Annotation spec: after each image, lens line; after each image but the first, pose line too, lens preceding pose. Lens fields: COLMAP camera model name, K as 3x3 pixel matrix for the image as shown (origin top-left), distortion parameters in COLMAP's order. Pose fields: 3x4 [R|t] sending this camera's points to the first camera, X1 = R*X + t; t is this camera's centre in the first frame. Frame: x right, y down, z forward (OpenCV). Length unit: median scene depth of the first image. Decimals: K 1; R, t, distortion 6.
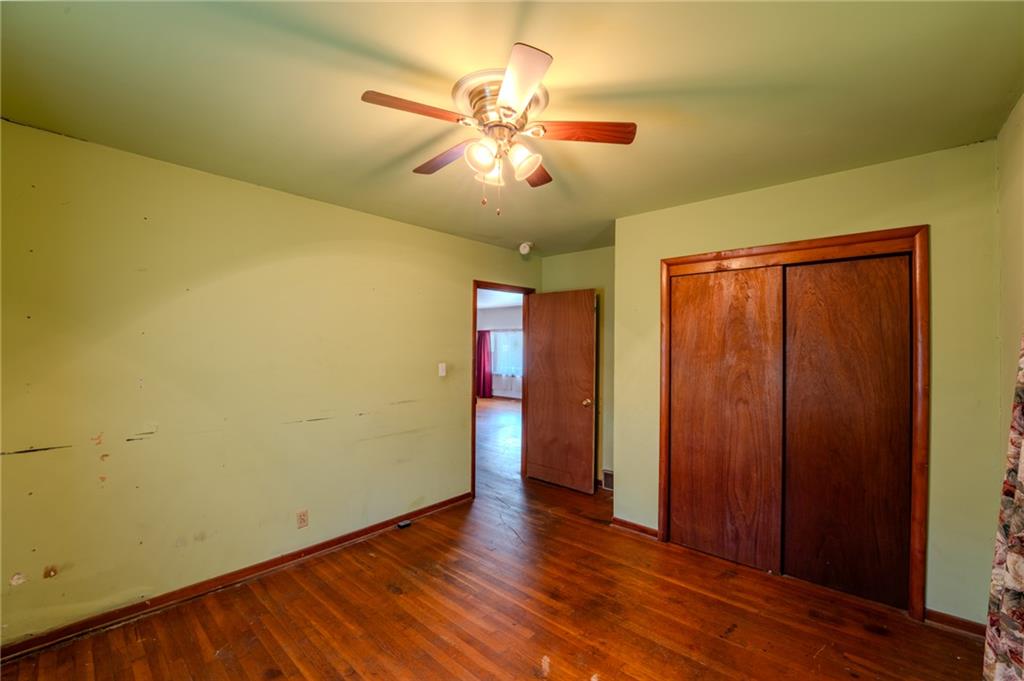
lens RADIAL K [[414.1, 0, 508.8], [0, 414.1, 339.5], [0, 0, 1]] dist [-0.034765, 0.005412]
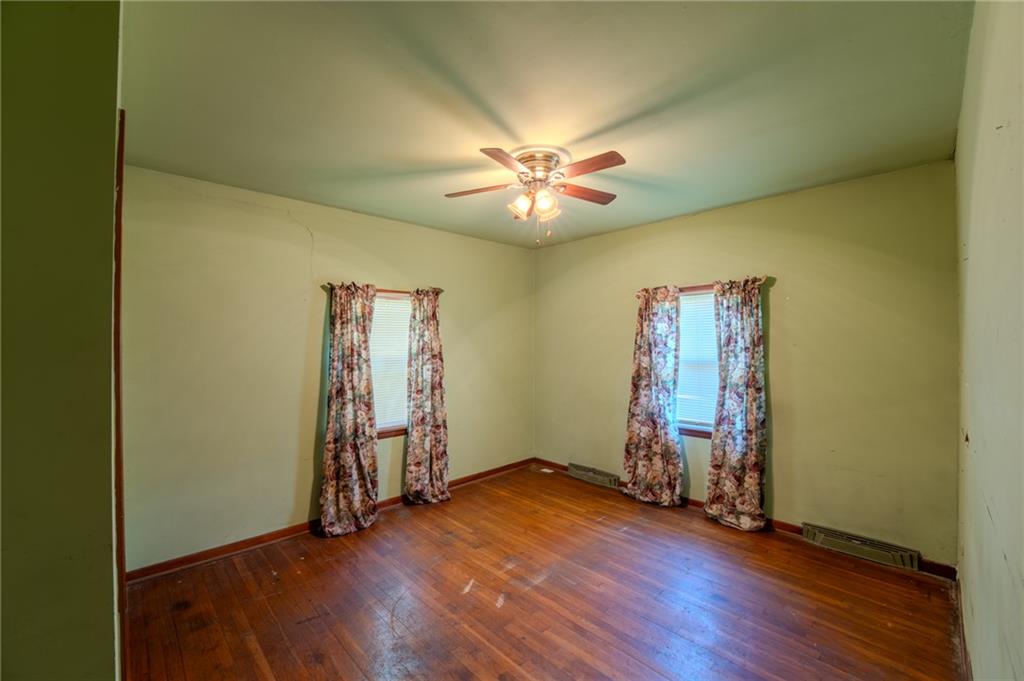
lens RADIAL K [[414.1, 0, 508.8], [0, 414.1, 339.5], [0, 0, 1]] dist [-0.034765, 0.005412]
pose [[-0.997243, 0.000817, 0.074200, -0.022452], [-0.000298, 0.999887, -0.015012, 0.036597], [-0.074204, -0.014993, -0.997130, 2.004992]]
